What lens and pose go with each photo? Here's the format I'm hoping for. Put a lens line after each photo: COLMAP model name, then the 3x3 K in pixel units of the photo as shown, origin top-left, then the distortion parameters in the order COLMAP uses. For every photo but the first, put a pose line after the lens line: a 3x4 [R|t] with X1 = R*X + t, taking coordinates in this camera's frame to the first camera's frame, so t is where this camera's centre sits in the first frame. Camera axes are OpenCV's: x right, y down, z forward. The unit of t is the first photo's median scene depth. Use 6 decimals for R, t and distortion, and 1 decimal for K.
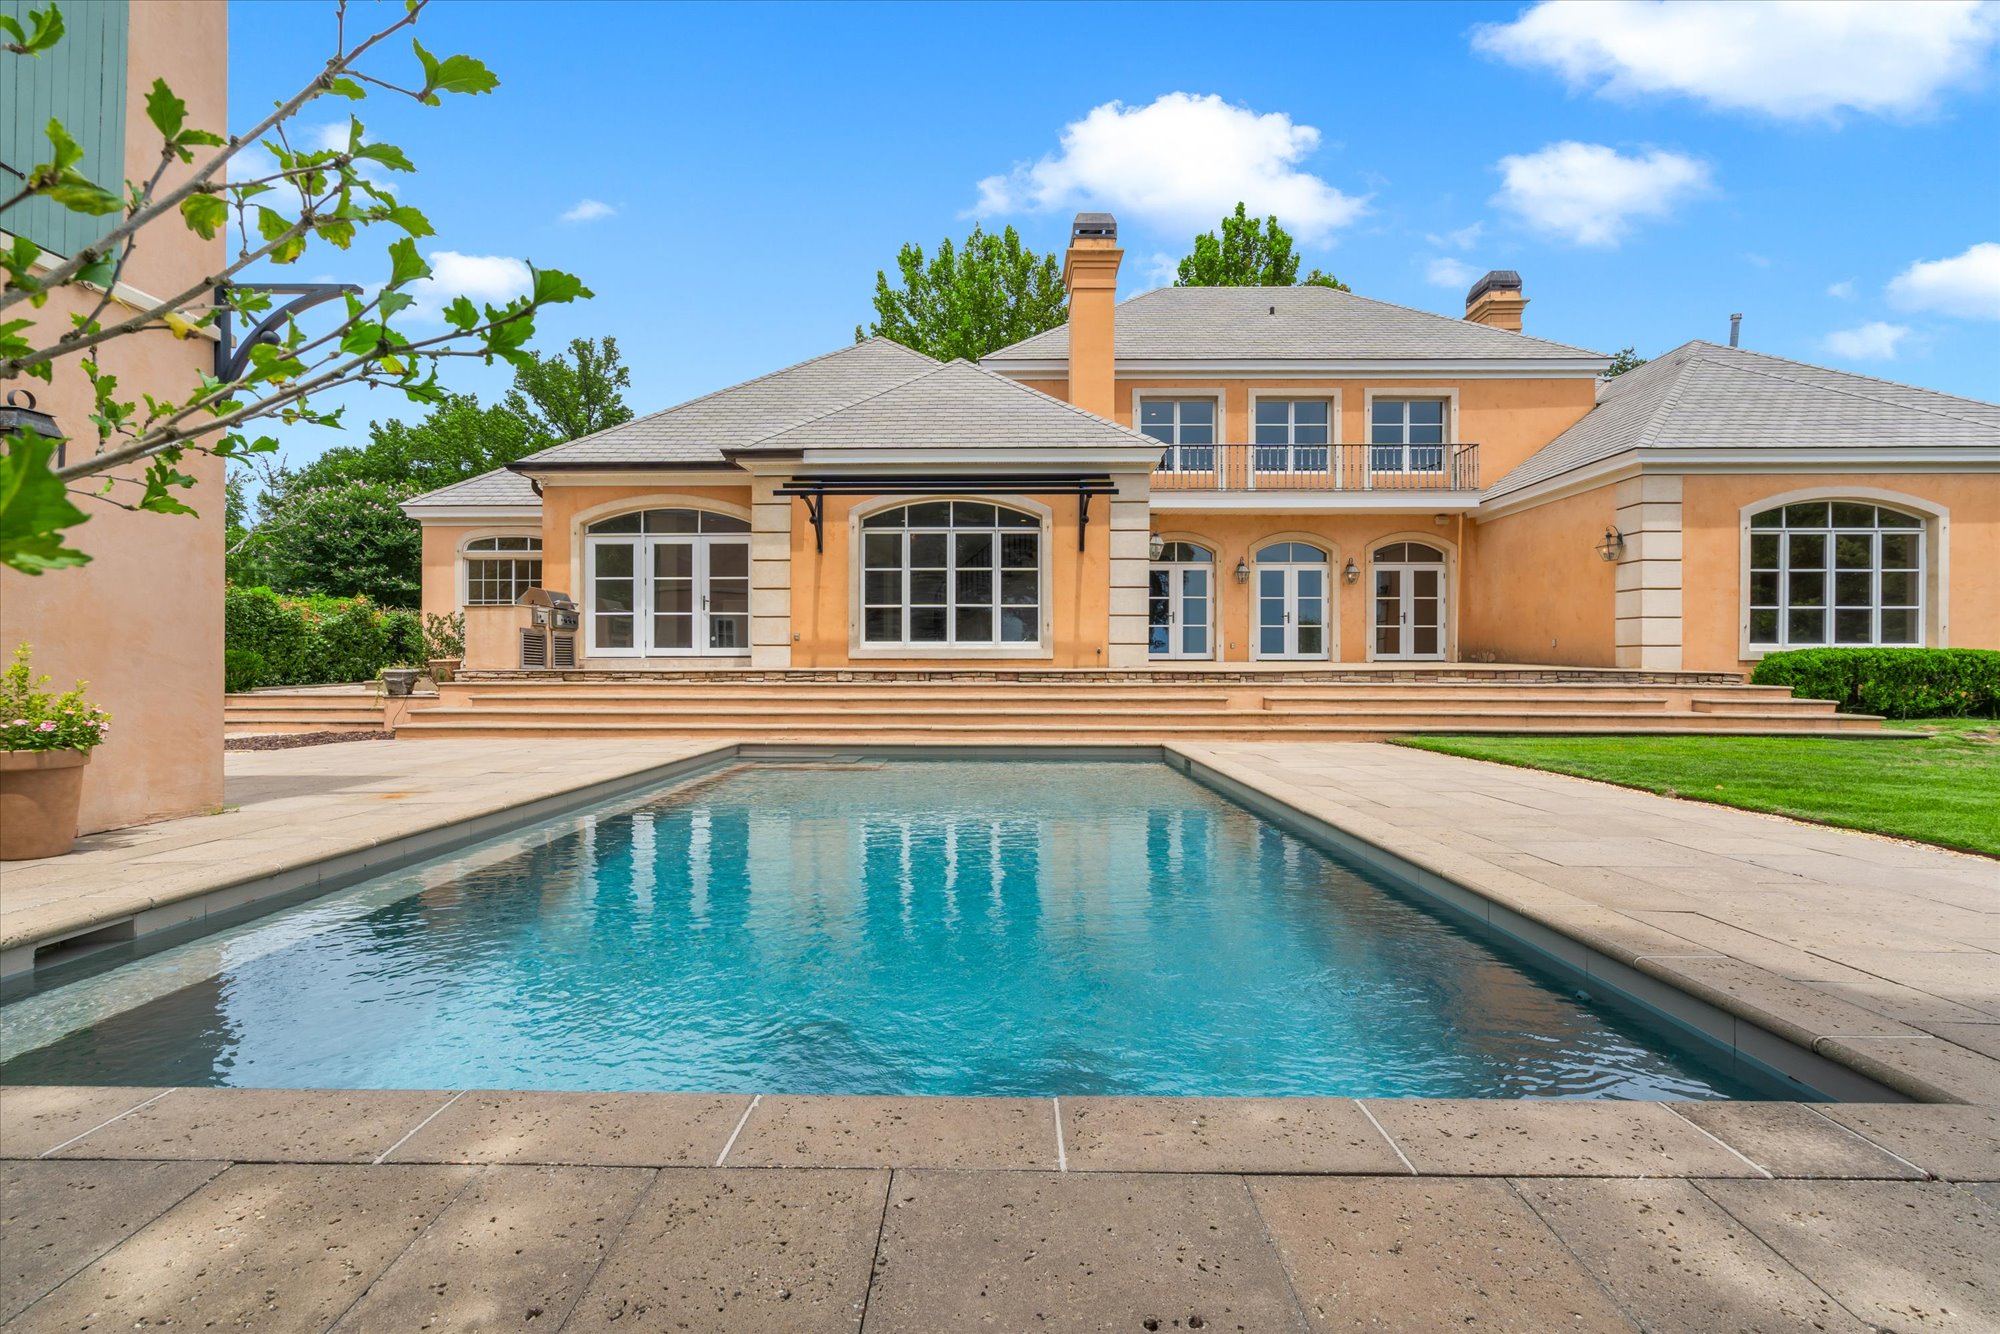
lens RADIAL K [[897.7, 0, 989.2], [0, 897.7, 666.6], [0, 0, 1]] dist [-0.007970, 0.000609]
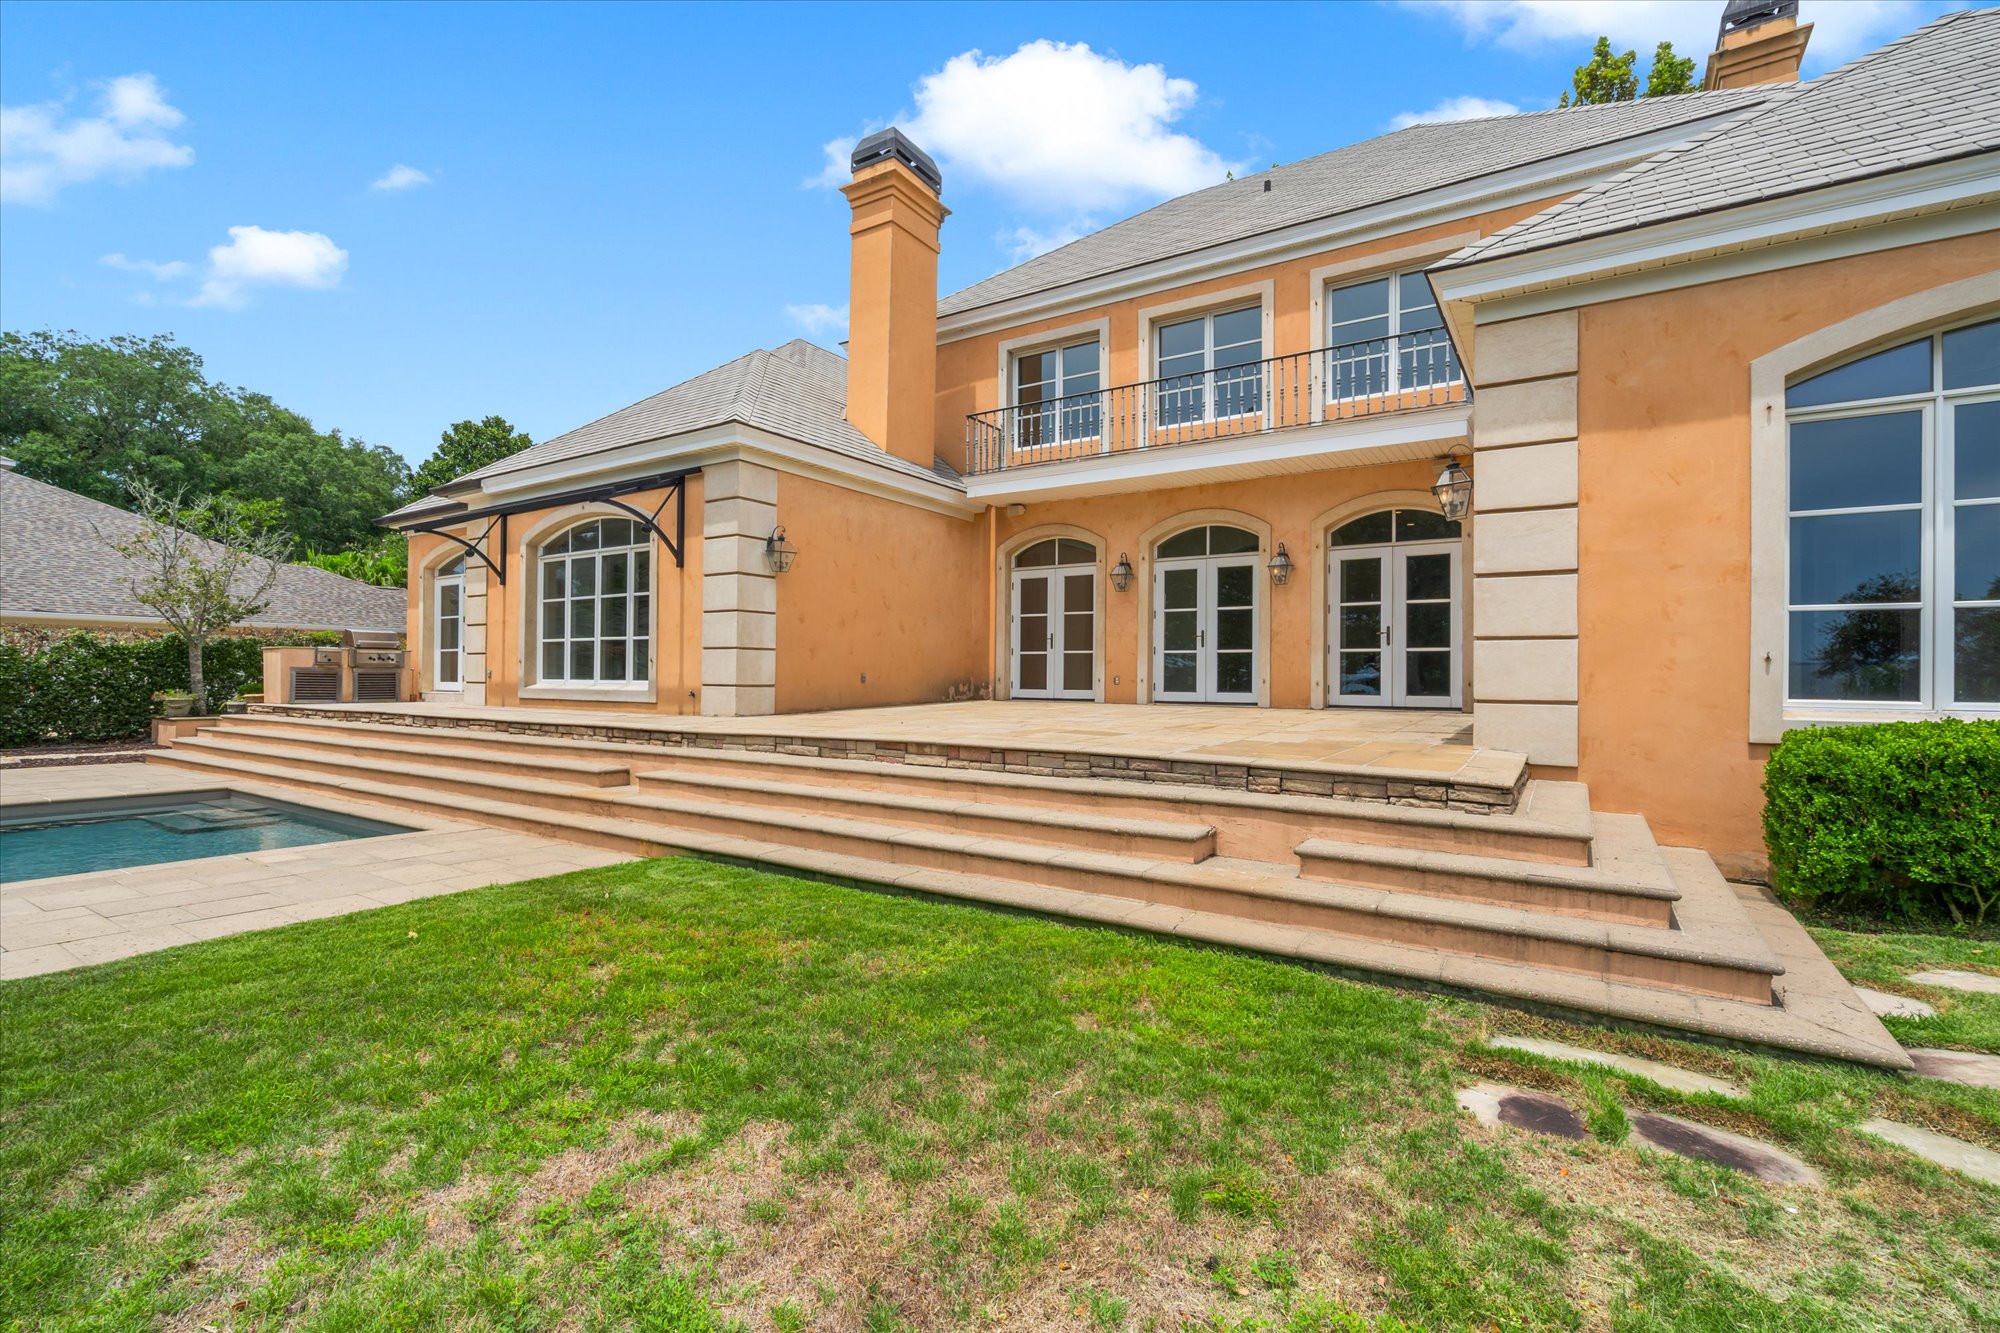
lens RADIAL K [[897.7, 0, 989.2], [0, 897.7, 666.1], [0, 0, 1]] dist [-0.007970, 0.000609]
pose [[0.846356, -0.001658, -0.532615, 0.661084], [-0.006560, 0.999887, -0.013538, -0.028689], [0.532577, 0.014952, 0.846249, 0.418251]]
